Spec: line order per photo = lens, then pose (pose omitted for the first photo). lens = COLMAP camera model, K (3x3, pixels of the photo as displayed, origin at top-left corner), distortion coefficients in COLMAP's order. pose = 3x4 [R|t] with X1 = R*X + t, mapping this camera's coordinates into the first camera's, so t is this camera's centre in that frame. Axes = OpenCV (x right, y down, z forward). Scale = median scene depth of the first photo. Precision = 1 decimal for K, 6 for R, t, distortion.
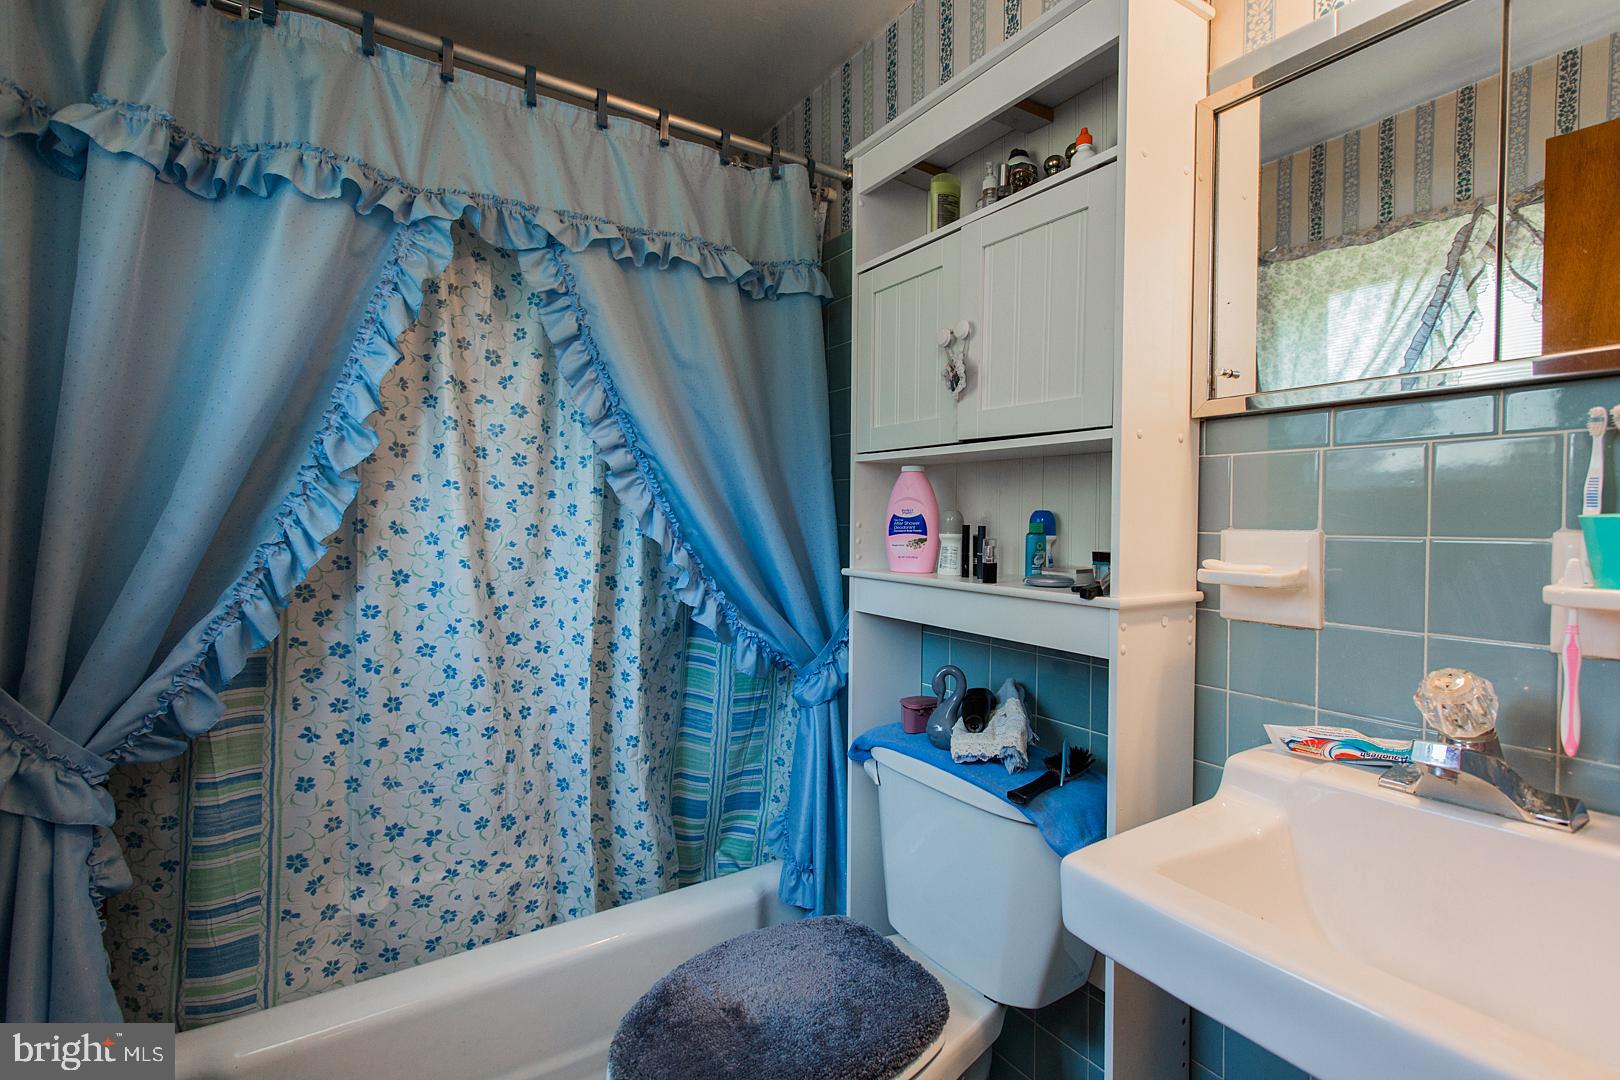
lens RADIAL K [[745.5, 0, 811.9], [0, 745.5, 531.0], [0, 0, 1]] dist [0.003212, -0.000188]
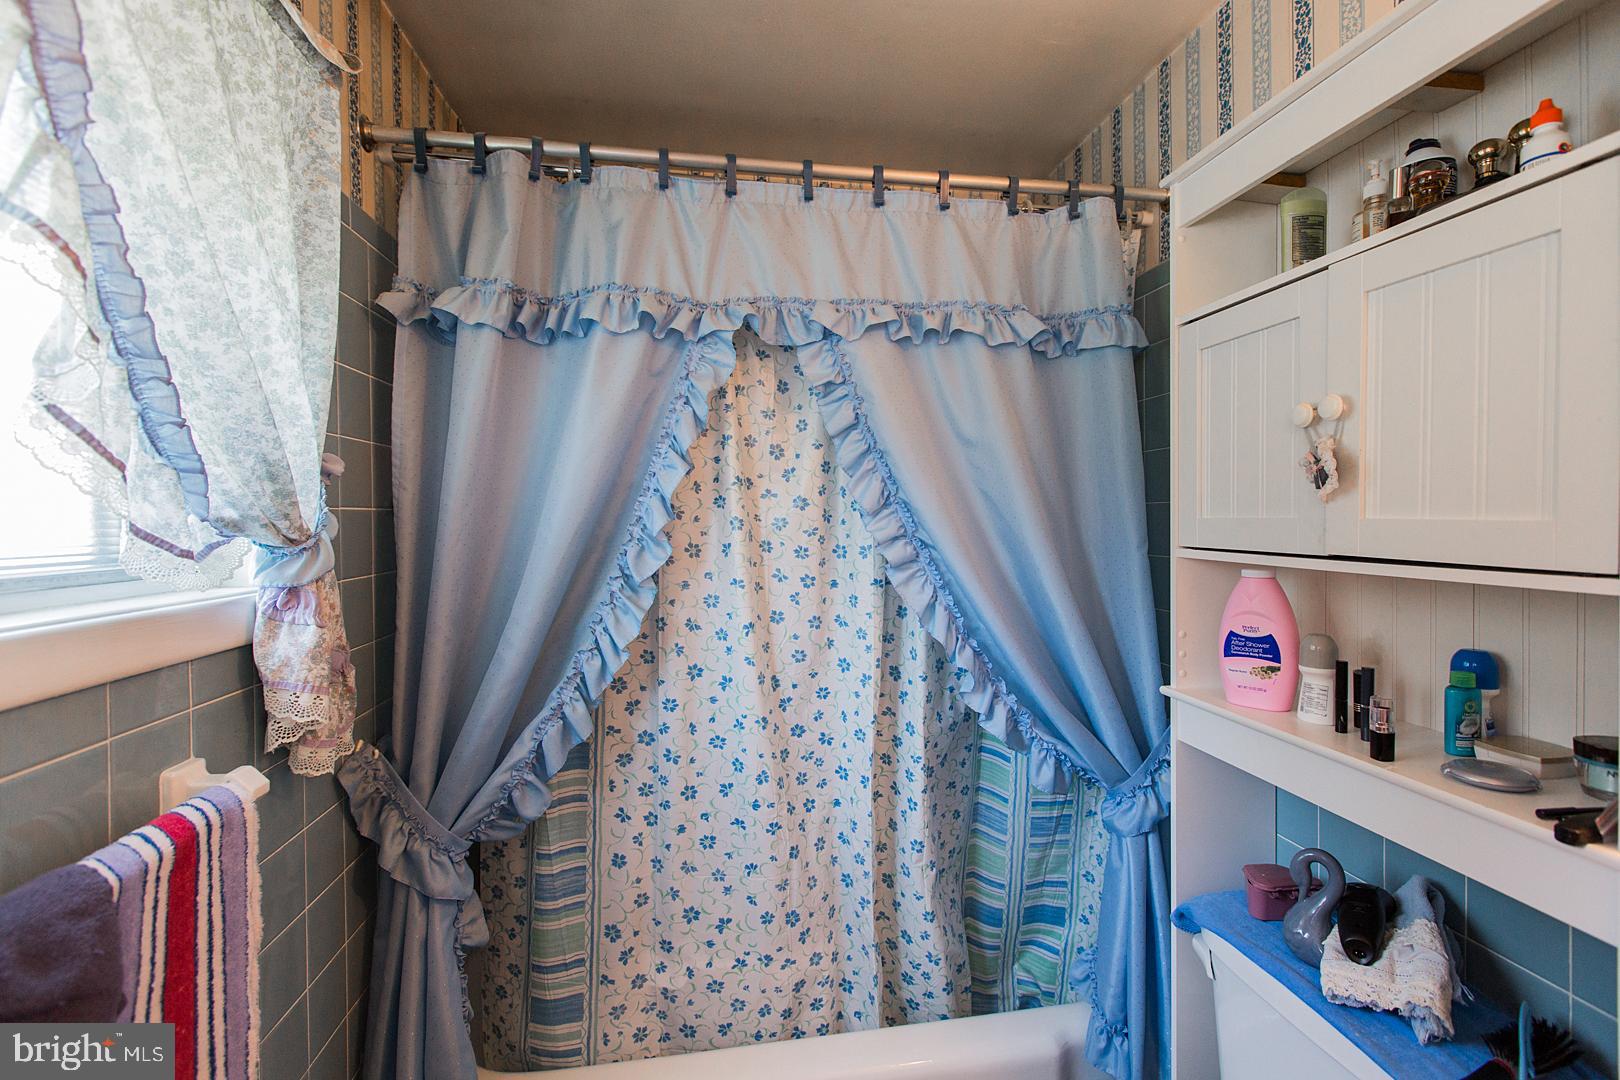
lens RADIAL K [[745.5, 0, 813.8], [0, 745.5, 532.5], [0, 0, 1]] dist [0.003212, -0.000188]
pose [[0.914885, -0.009277, -0.403607, 0.026366], [0.004892, 0.999917, -0.011894, -0.118530], [0.403684, 0.008907, 0.914855, 0.103883]]
